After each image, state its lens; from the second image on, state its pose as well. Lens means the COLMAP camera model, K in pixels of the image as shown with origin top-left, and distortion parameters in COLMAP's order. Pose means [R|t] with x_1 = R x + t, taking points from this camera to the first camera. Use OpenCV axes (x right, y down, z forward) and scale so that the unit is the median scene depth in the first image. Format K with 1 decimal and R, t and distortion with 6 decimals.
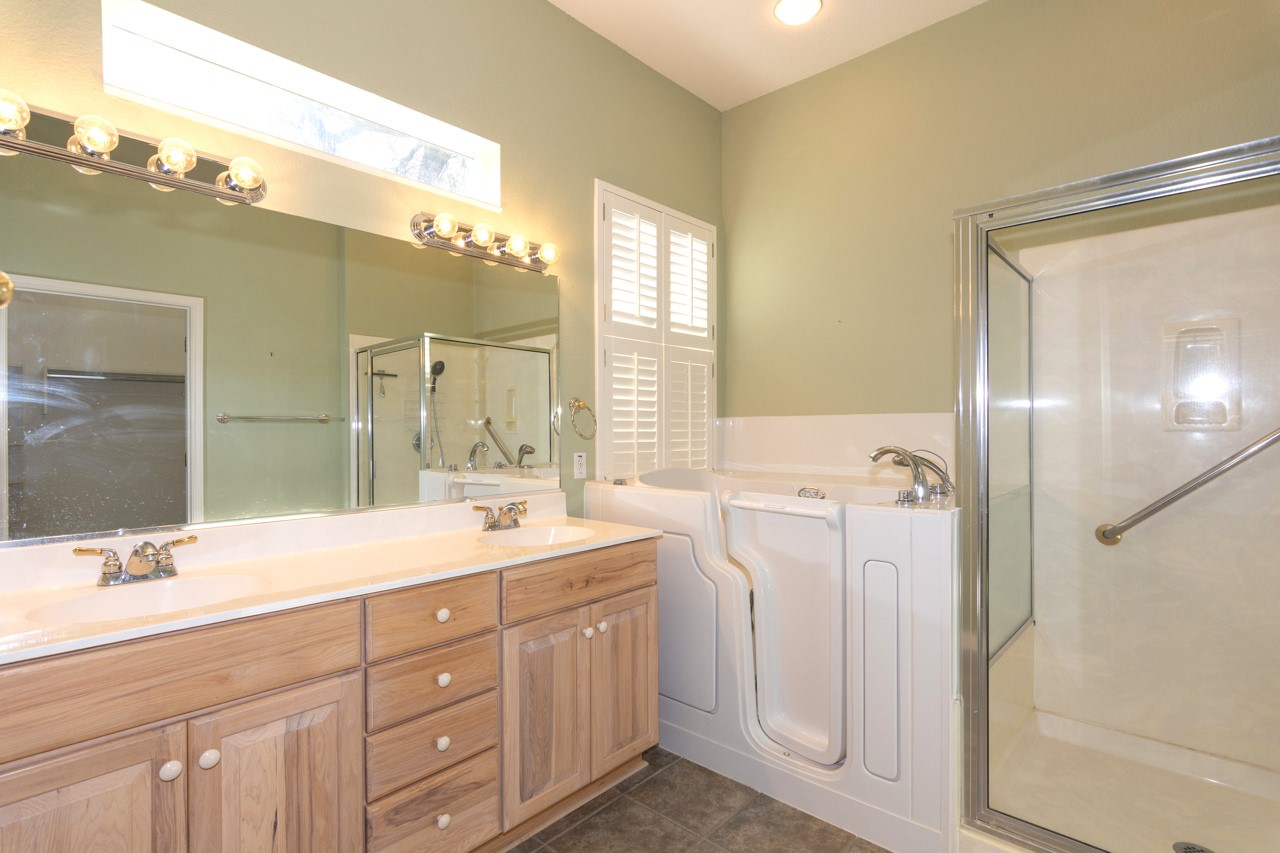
lens RADIAL K [[639.6, 0, 651.6], [0, 639.6, 434.5], [0, 0, 1]] dist [-0.000079, 0.000816]
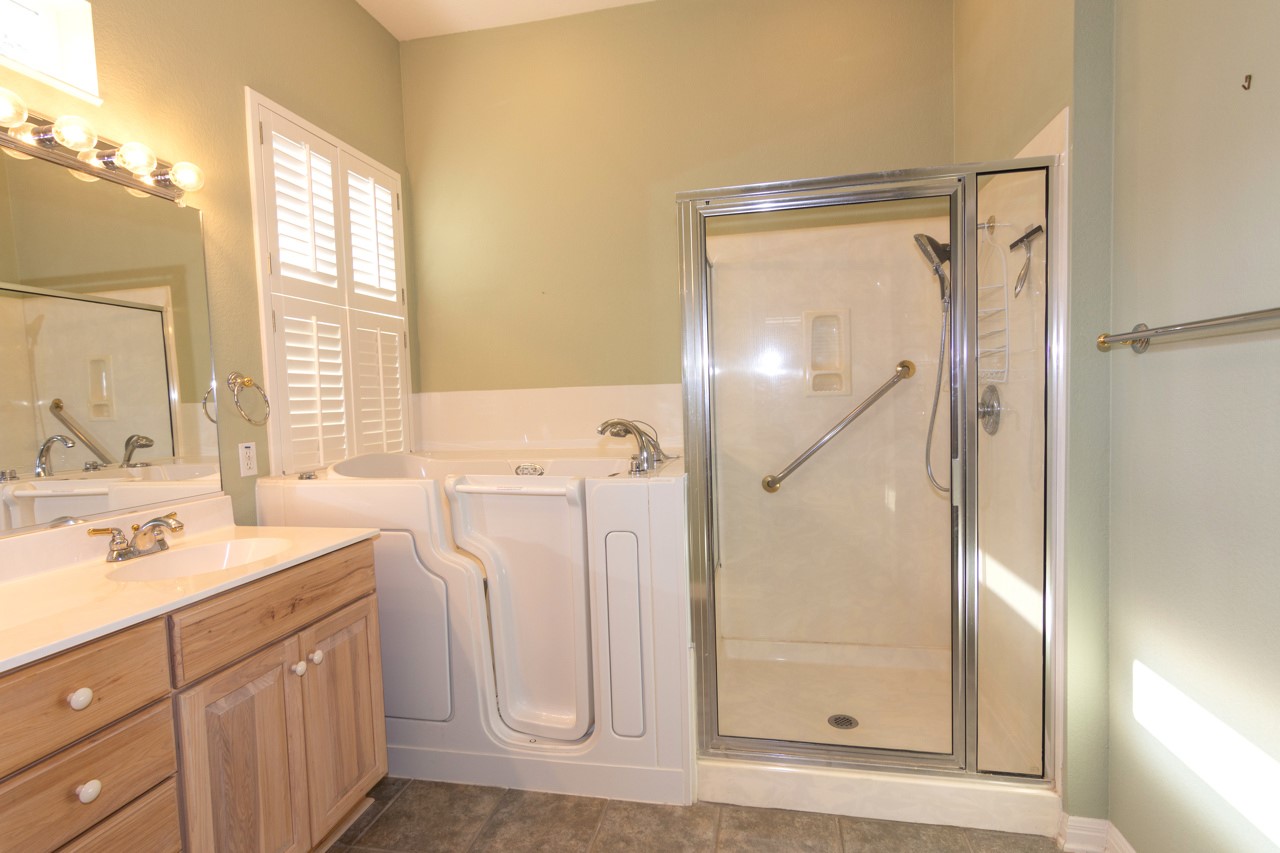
lens RADIAL K [[639.6, 0, 651.6], [0, 639.6, 434.5], [0, 0, 1]] dist [-0.000079, 0.000816]
pose [[0.856027, -0.053737, 0.514131, -0.102308], [0.031253, 0.998143, 0.052290, -0.007934], [-0.515986, -0.028694, 0.856116, 0.087267]]
